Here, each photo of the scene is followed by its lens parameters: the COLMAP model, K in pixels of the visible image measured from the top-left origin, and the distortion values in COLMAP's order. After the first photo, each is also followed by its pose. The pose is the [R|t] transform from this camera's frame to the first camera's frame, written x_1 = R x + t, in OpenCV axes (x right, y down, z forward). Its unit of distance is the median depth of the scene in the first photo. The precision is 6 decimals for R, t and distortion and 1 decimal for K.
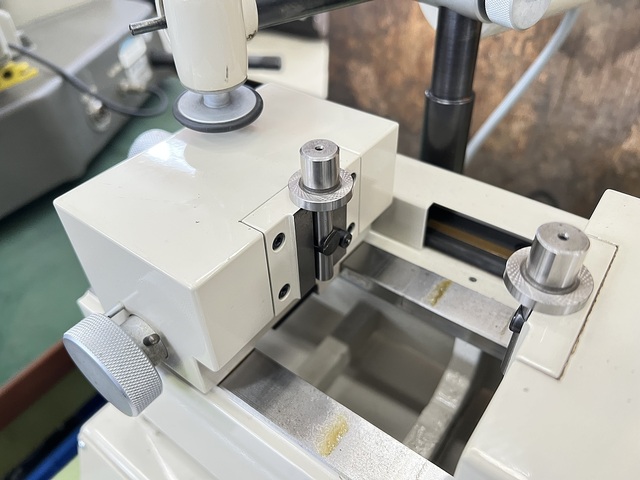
lens RADIAL K [[504.3, 0, 324.9], [0, 504.3, 238.0], [0, 0, 1]] dist [0.020416, -0.055290]
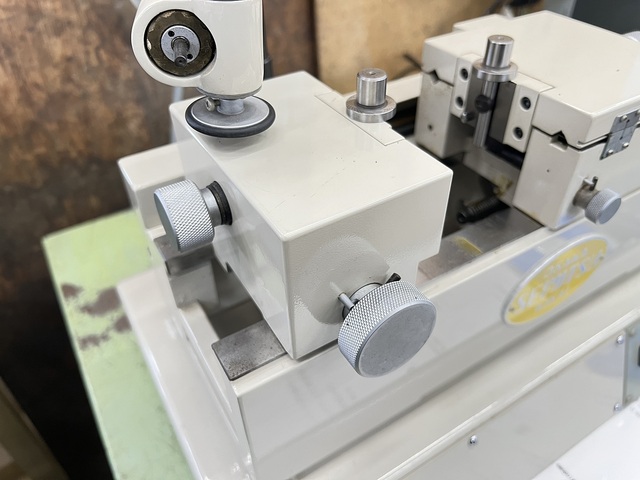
lens RADIAL K [[504.3, 0, 324.9], [0, 504.3, 238.0], [0, 0, 1]] dist [0.020416, -0.055290]
pose [[0.377245, -0.581237, 0.721006, -0.437962], [0.613451, 0.740070, 0.275635, -0.103818], [-0.693804, 0.338320, 0.635748, 0.135559]]
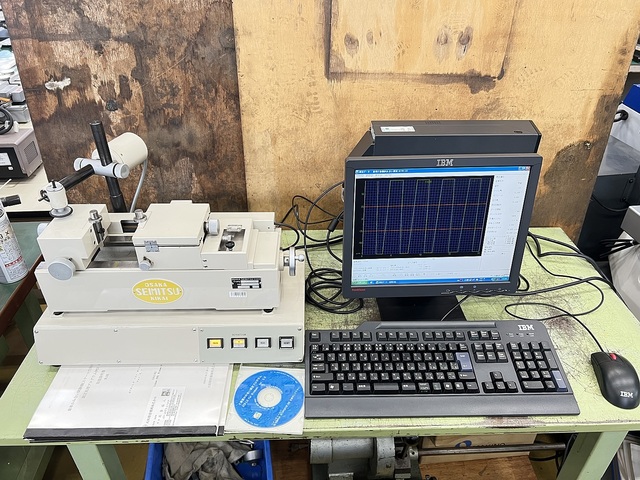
lens RADIAL K [[484.1, 0, 319.6], [0, 484.1, 238.9], [0, 0, 1]] dist [0.051392, -0.072512]
pose [[0.790457, -0.312989, 0.526513, -0.315700], [0.384465, 0.922694, -0.028698, 0.393282], [-0.476828, 0.225110, 0.849683, -1.514235]]
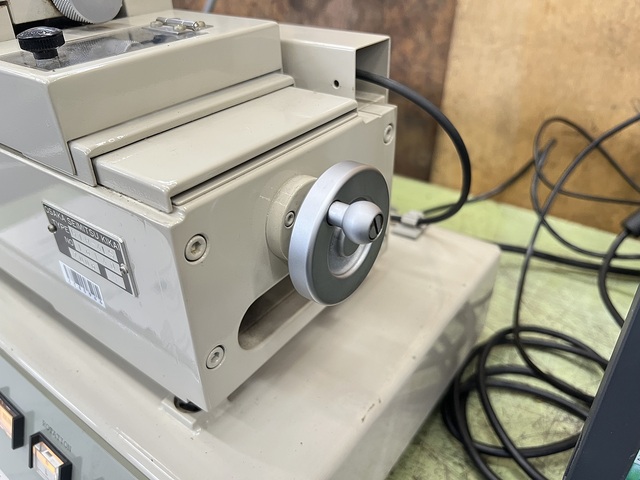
lens RADIAL K [[499.8, 0, 322.4], [0, 499.8, 236.3], [0, 0, 1]] dist [-0.009283, -0.005505]
pose [[0.999940, 0.003810, 0.010243, 0.551456], [-0.002218, 0.988515, -0.151104, 0.440538], [-0.010701, 0.151072, 0.988465, -0.222158]]
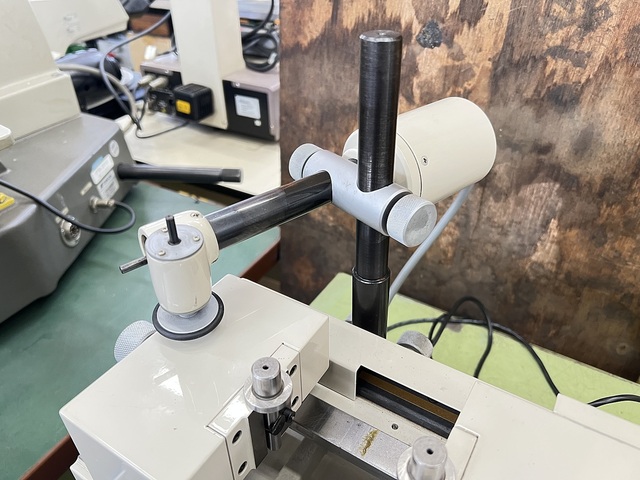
lens RADIAL K [[495.2, 0, 324.8], [0, 495.2, 239.4], [0, 0, 1]] dist [0.032779, -0.057460]
pose [[0.996500, -0.032171, 0.077157, 0.019275], [0.040225, 0.993635, -0.105221, -0.129031], [-0.073281, 0.107956, 0.991451, -0.132462]]
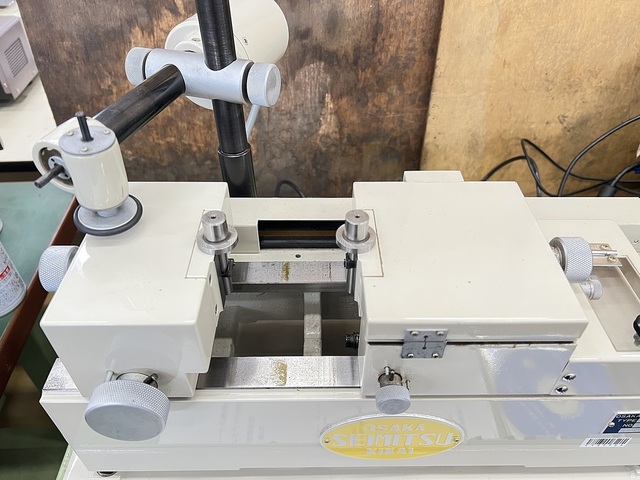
lens RADIAL K [[495.2, 0, 324.8], [0, 495.2, 239.4], [0, 0, 1]] dist [0.032779, -0.057460]
pose [[0.794251, -0.379195, 0.474738, -0.179057], [0.376488, 0.920417, 0.105302, -0.049255], [-0.476887, 0.095097, 0.873805, -0.201769]]
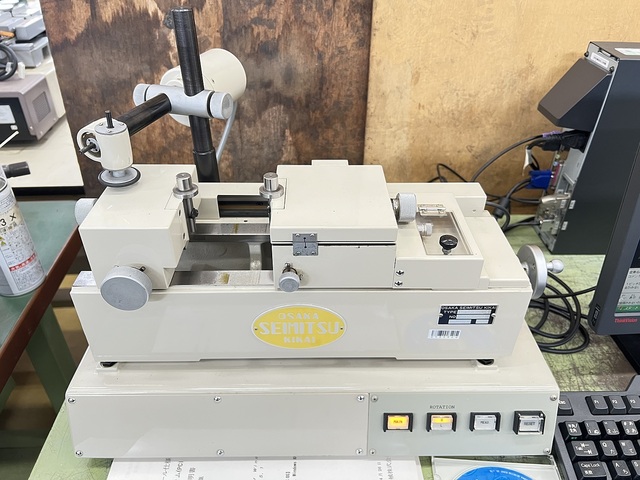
lens RADIAL K [[491.9, 0, 322.0], [0, 491.9, 236.4], [0, 0, 1]] dist [0.039925, -0.062196]
pose [[0.792826, -0.318392, 0.519666, -0.313118], [0.377684, 0.925892, -0.008930, 0.149434], [-0.478311, 0.203350, 0.854323, -0.543292]]
